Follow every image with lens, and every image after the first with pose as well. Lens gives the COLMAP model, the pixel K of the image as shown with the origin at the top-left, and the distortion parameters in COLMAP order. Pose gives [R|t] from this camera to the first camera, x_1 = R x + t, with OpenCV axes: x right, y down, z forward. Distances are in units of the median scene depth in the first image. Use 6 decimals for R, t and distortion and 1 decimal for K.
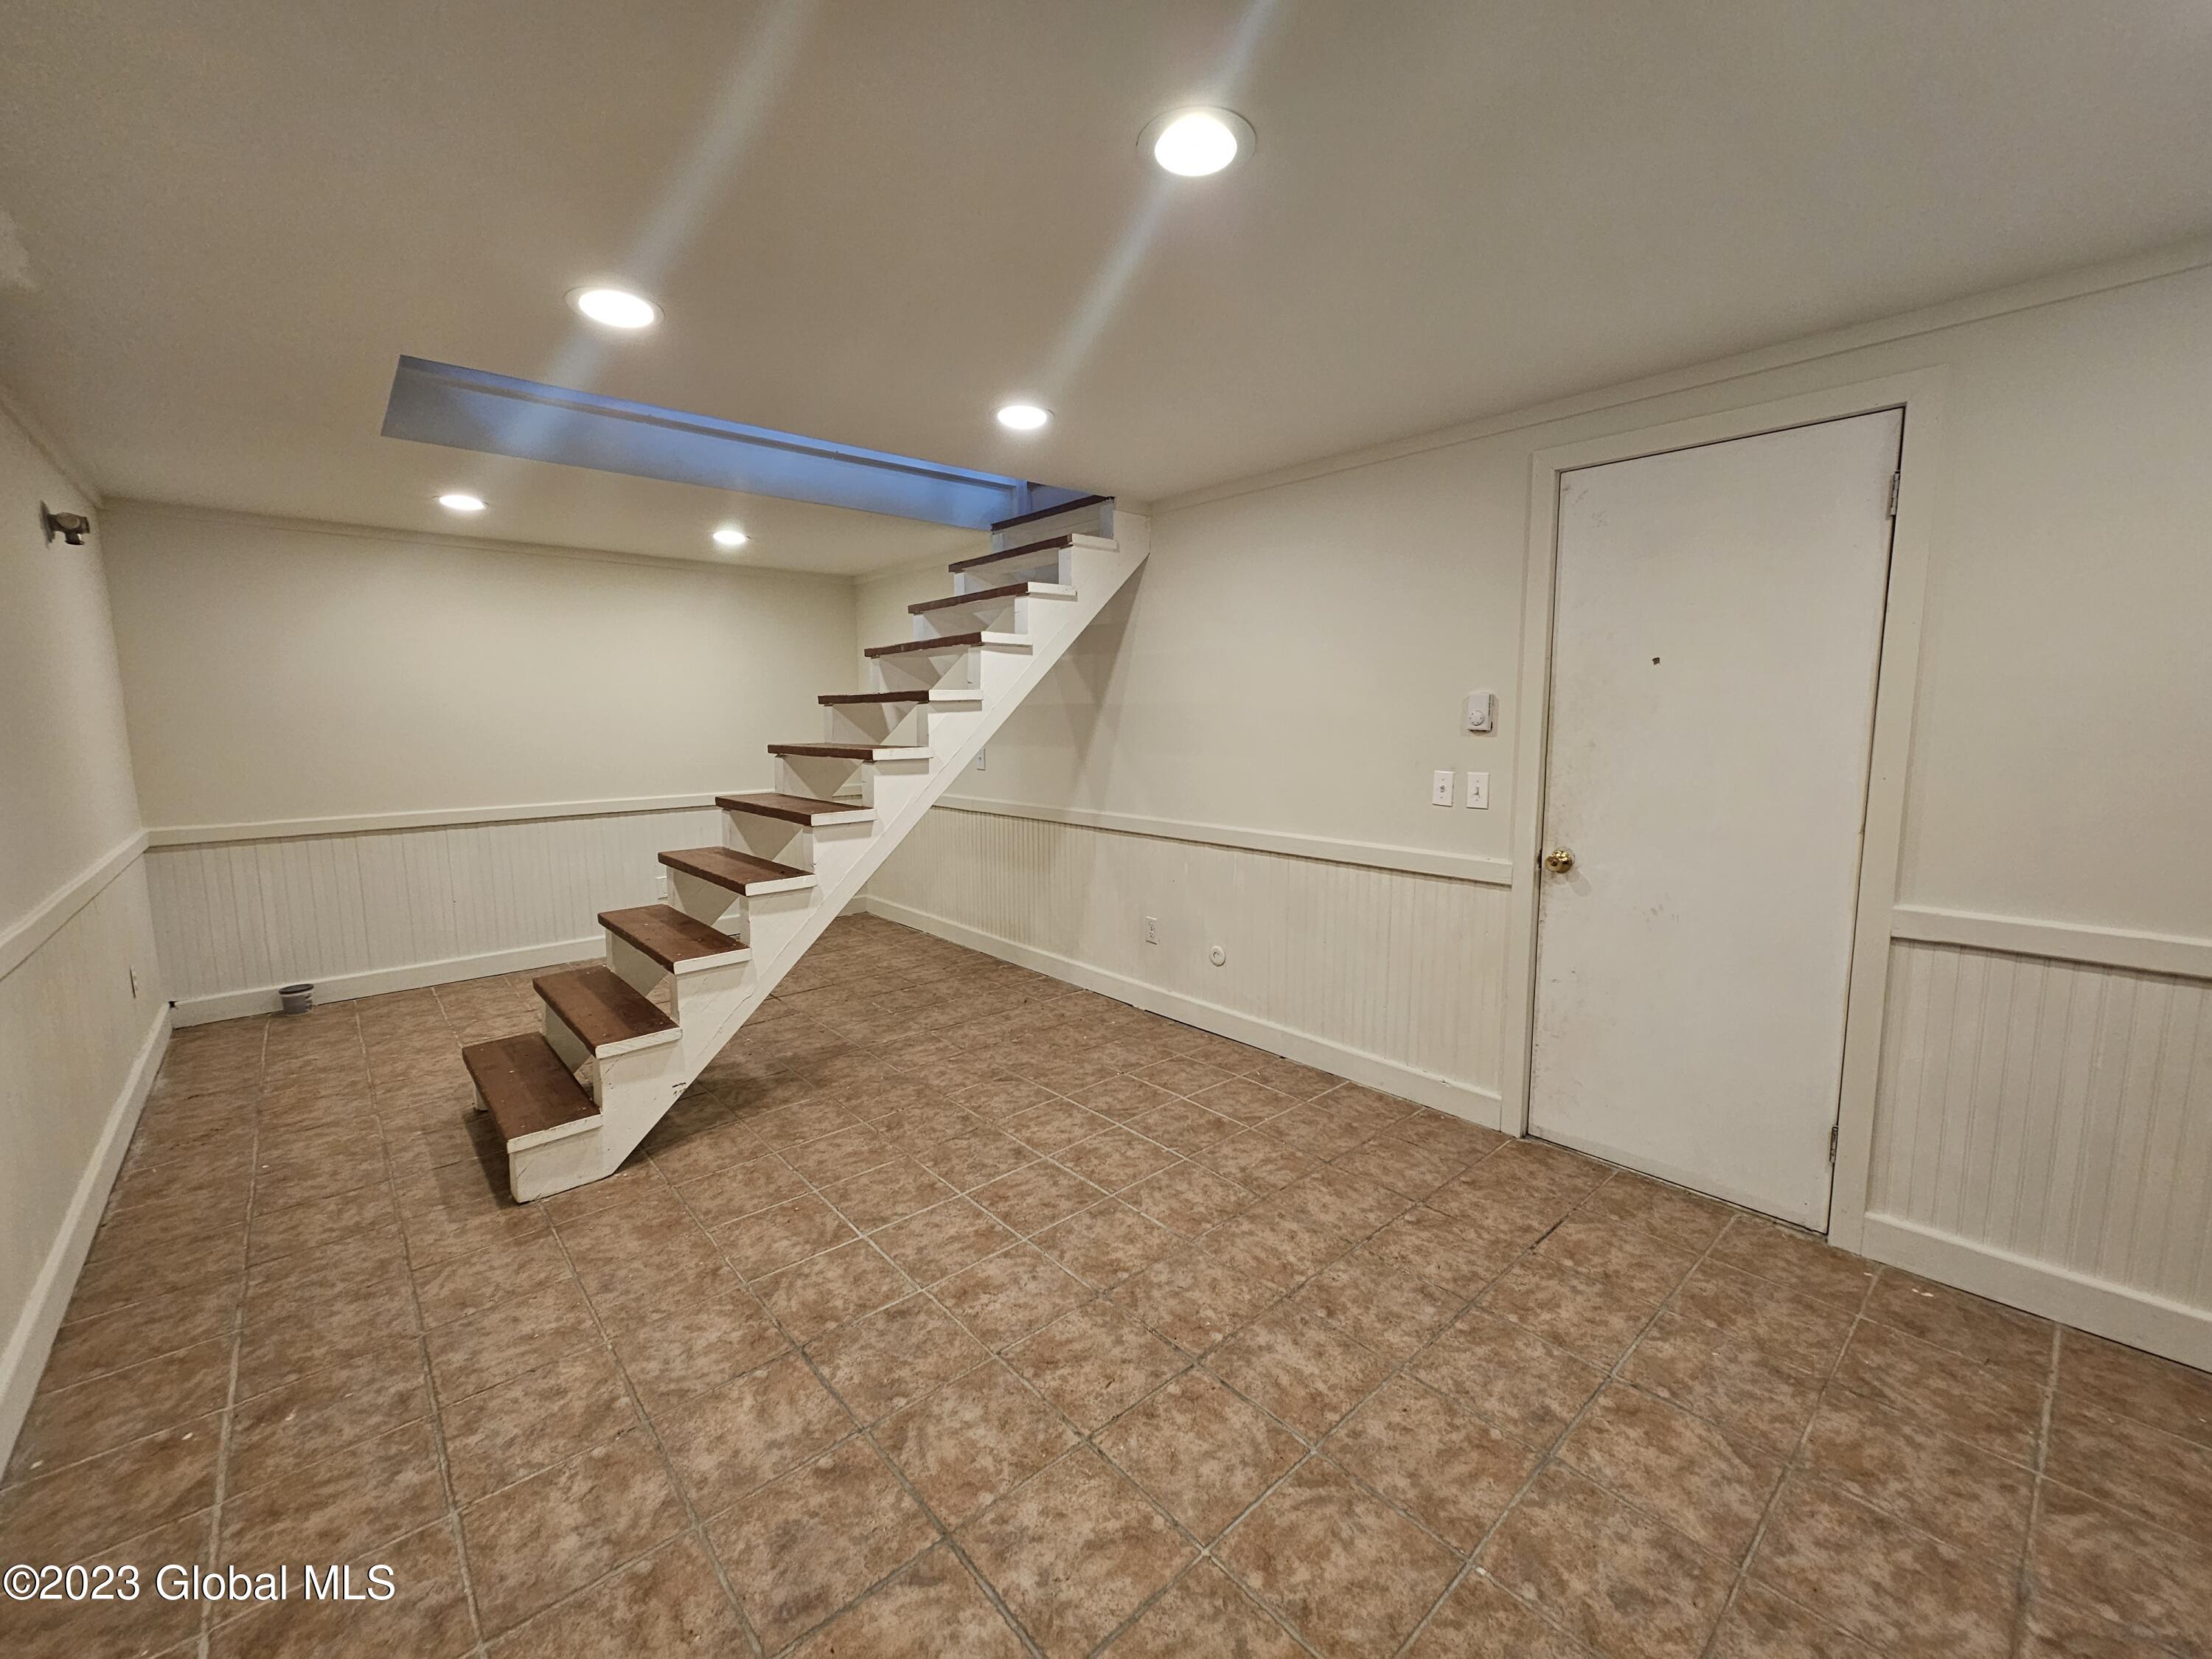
lens RADIAL K [[902.2, 0, 1112.8], [0, 902.2, 829.6], [0, 0, 1]] dist [-0.001565, 0.000975]
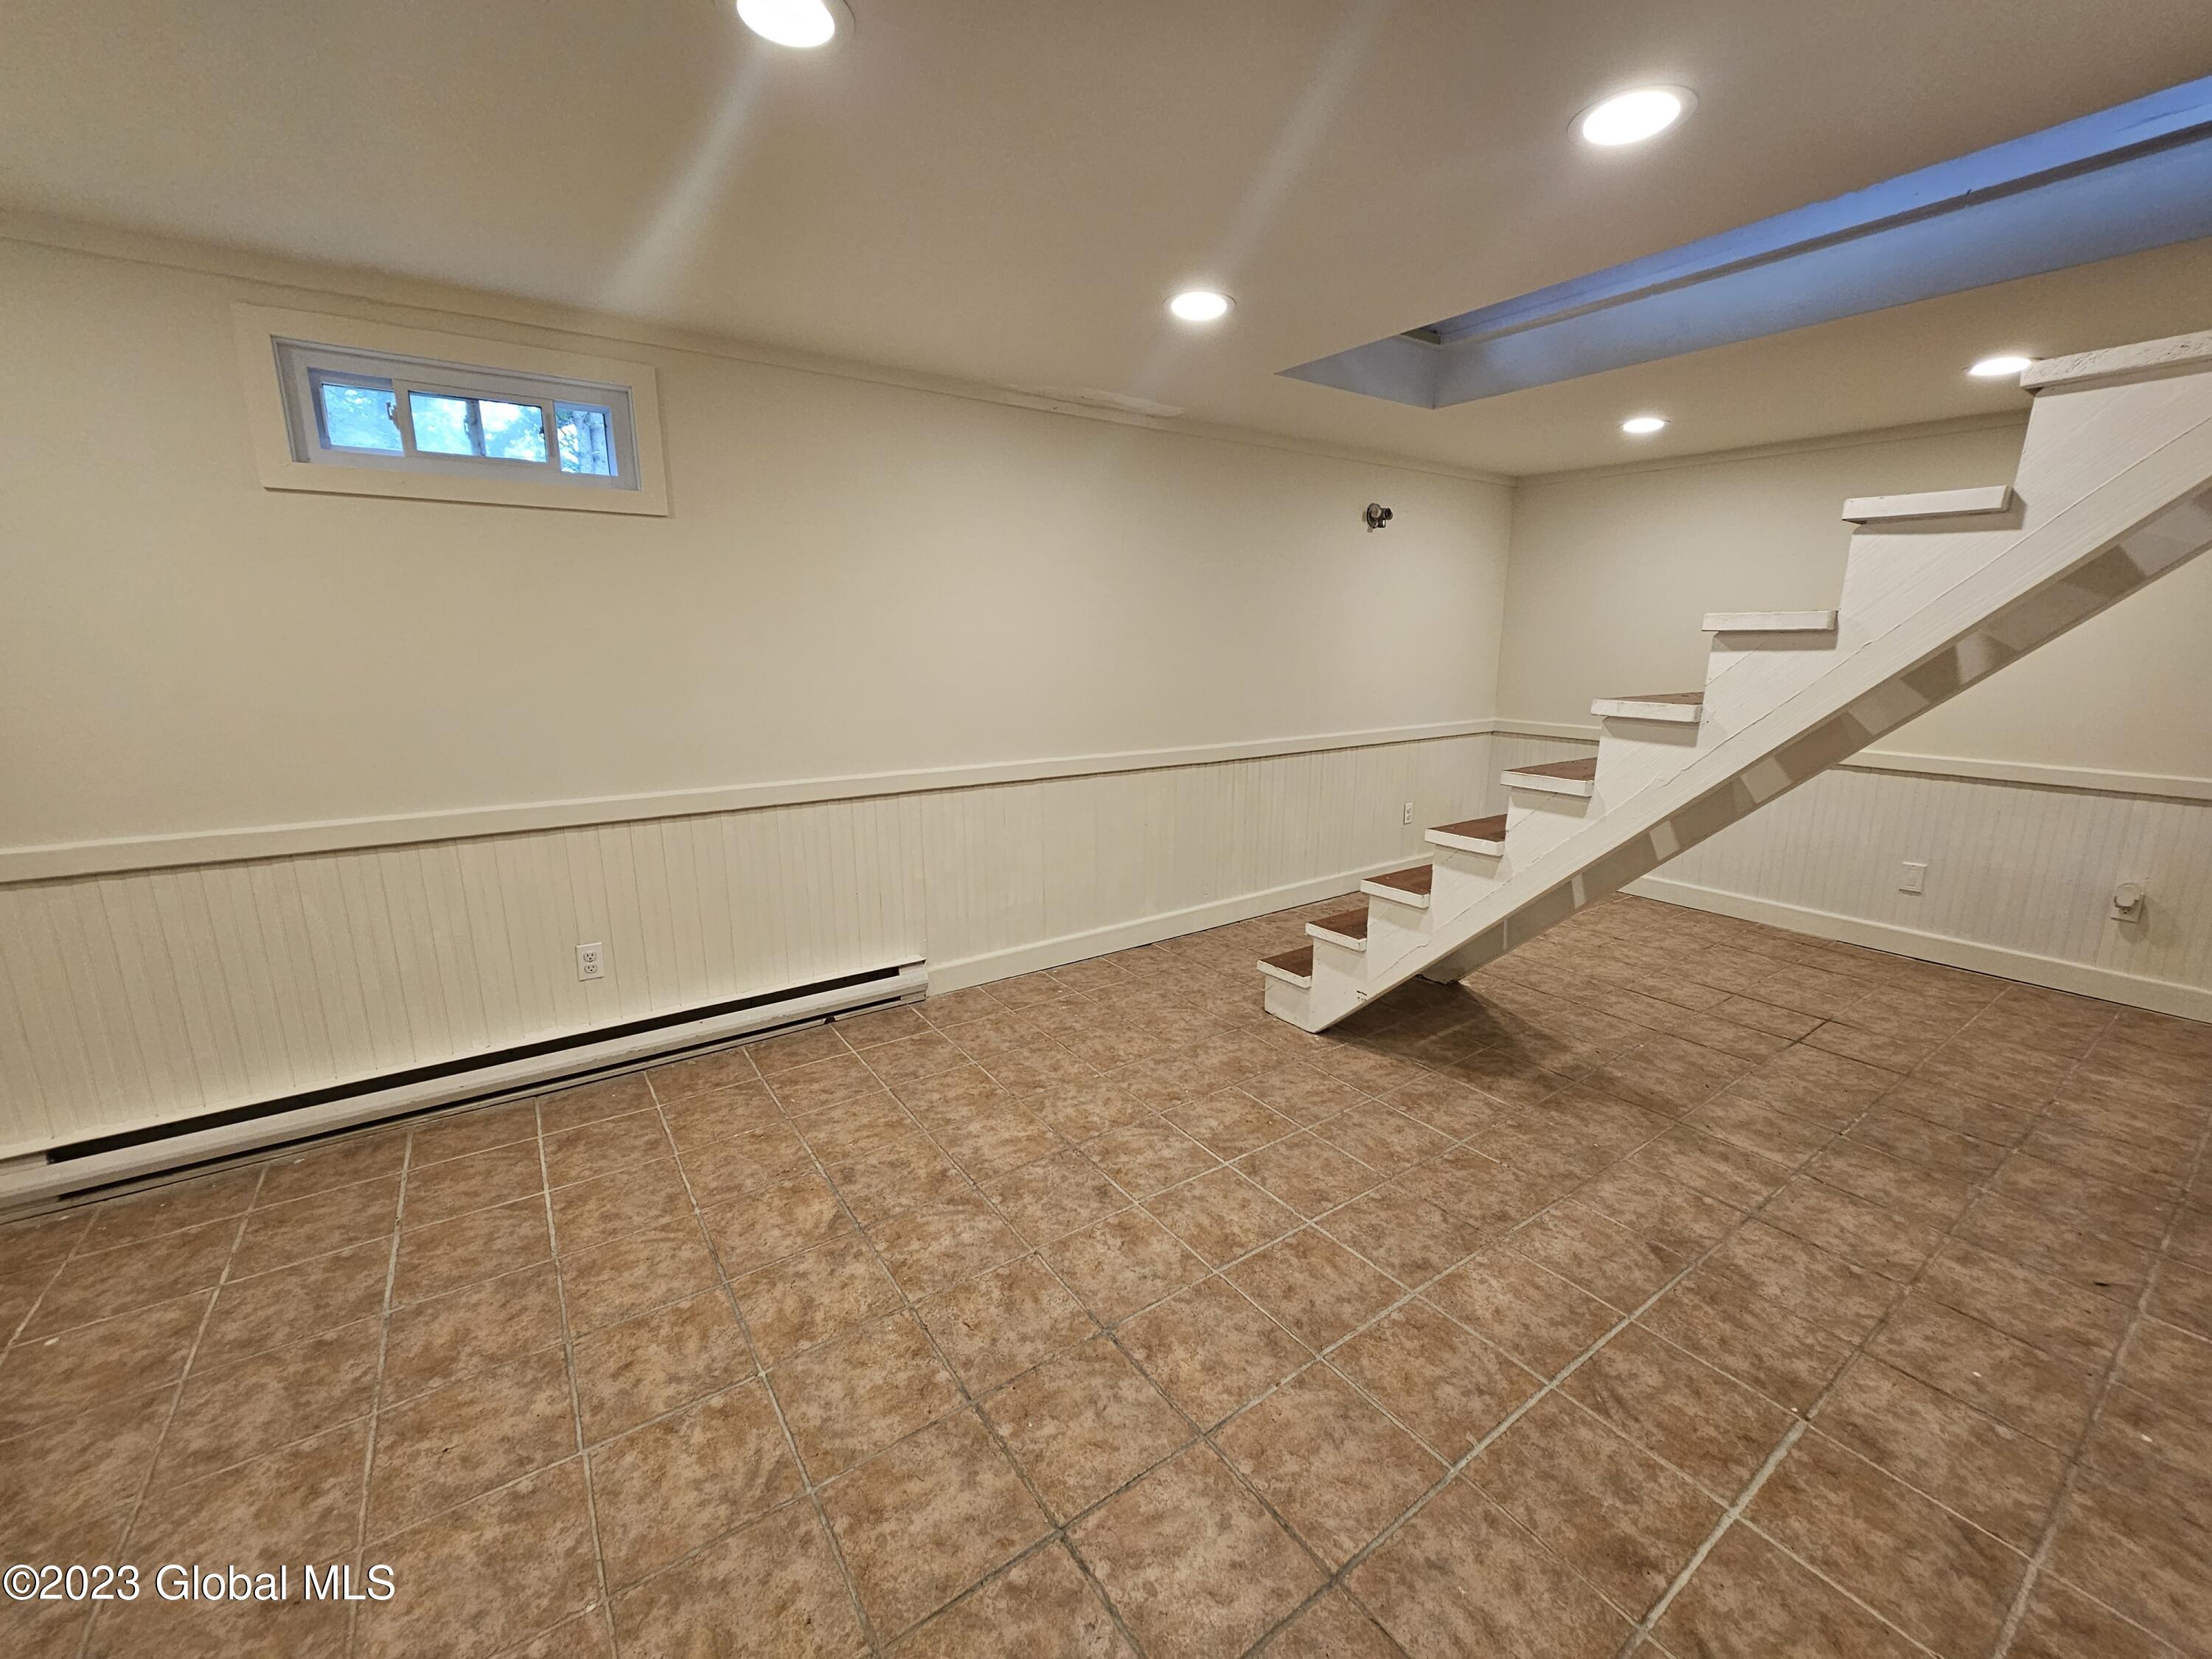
lens RADIAL K [[902.2, 0, 1114.1], [0, 902.2, 823.7], [0, 0, 1]] dist [-0.001565, 0.000975]
pose [[-0.118995, 0.213501, -0.969669, 0.684545], [-0.130807, 0.964725, 0.228464, -0.147098], [0.984241, 0.154026, -0.086870, 0.951675]]
